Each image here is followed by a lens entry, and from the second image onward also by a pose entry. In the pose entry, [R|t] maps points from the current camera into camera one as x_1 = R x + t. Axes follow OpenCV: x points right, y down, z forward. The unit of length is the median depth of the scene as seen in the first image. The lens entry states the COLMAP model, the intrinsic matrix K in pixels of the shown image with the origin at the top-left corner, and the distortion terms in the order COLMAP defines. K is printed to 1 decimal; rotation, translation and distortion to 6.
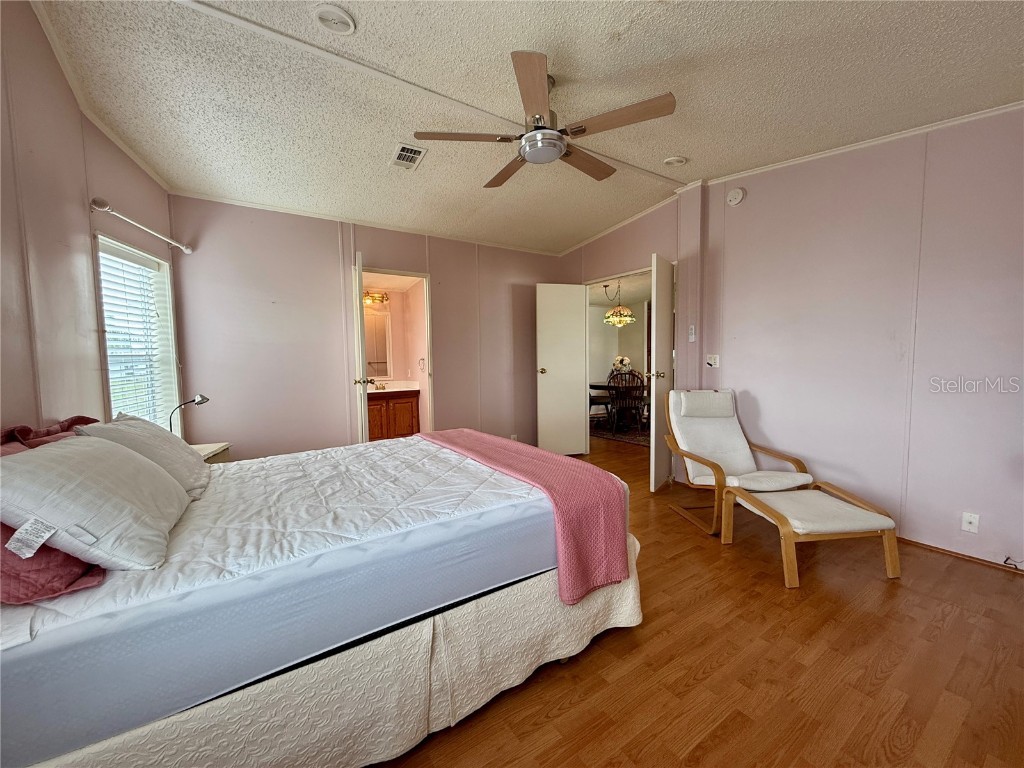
lens RADIAL K [[407.1, 0, 510.3], [0, 407.1, 384.2], [0, 0, 1]] dist [0.001072, -0.000011]
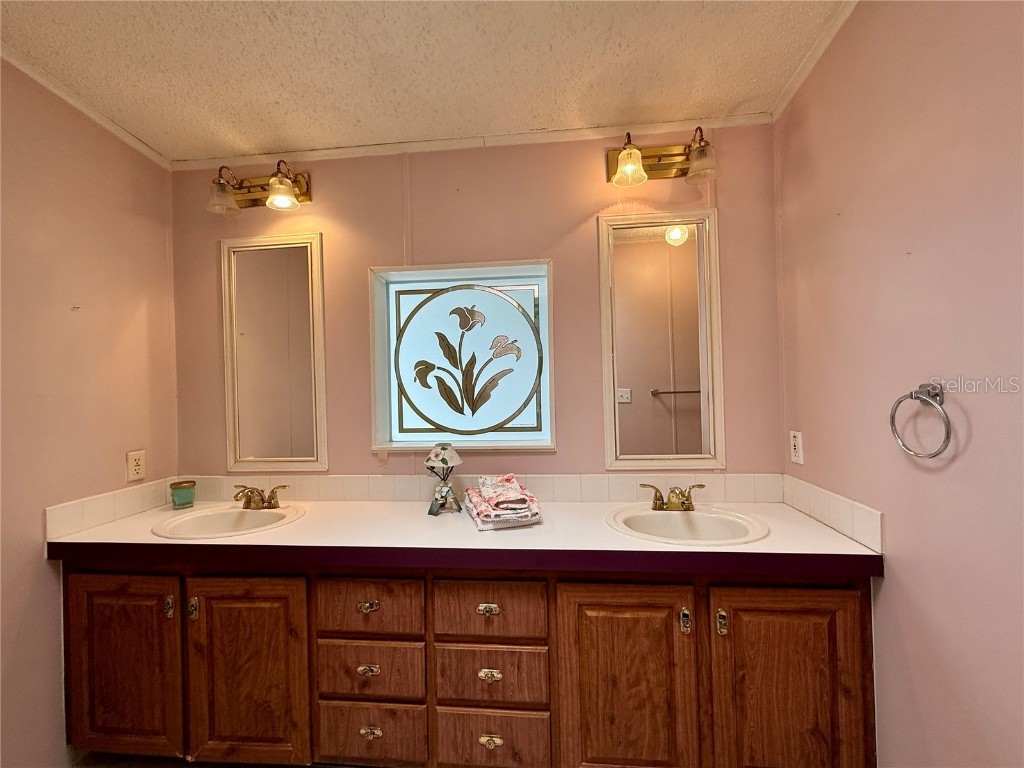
lens RADIAL K [[440.3, 0, 512.0], [0, 440.3, 384.0], [0, 0, 1]] dist [-0.000577, -0.000078]
pose [[0.766804, -0.000922, -0.641881, -0.223589], [-0.029434, 0.998897, -0.036597, -0.053105], [0.641206, 0.046956, 0.765930, 0.734489]]
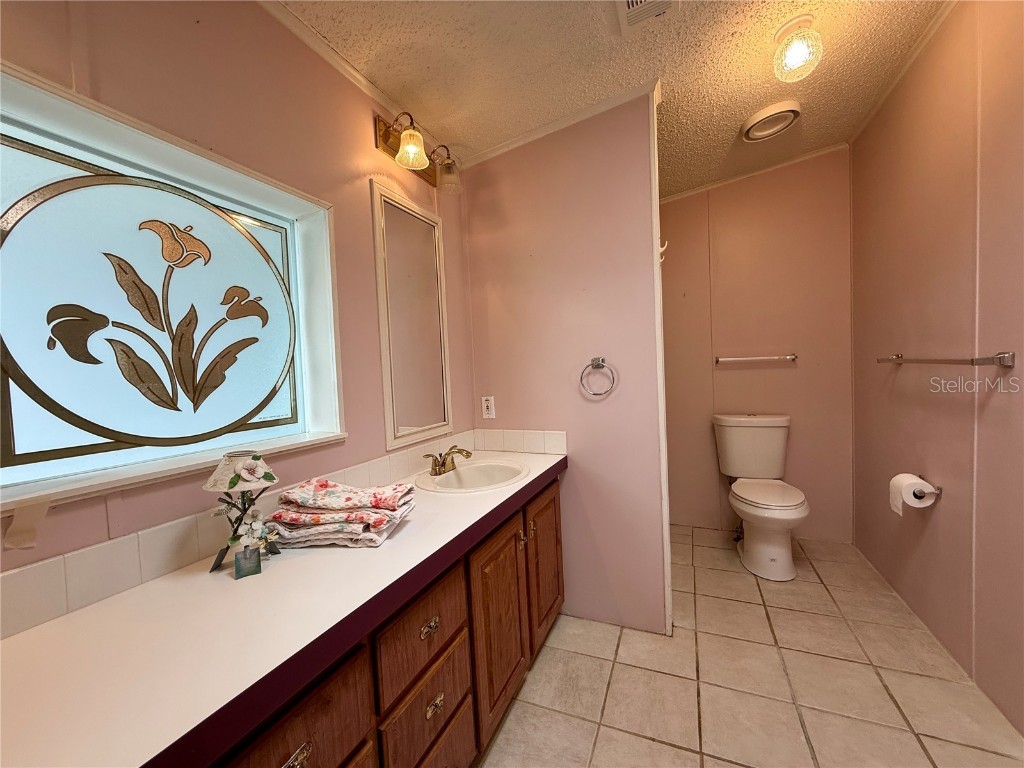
lens RADIAL K [[407.1, 0, 510.3], [0, 407.1, 384.2], [0, 0, 1]] dist [0.001072, -0.000011]
pose [[0.850923, -0.036008, 0.524055, -0.435493], [0.058615, 0.997926, -0.026606, -0.039064], [-0.522010, 0.053357, 0.851269, 0.739257]]
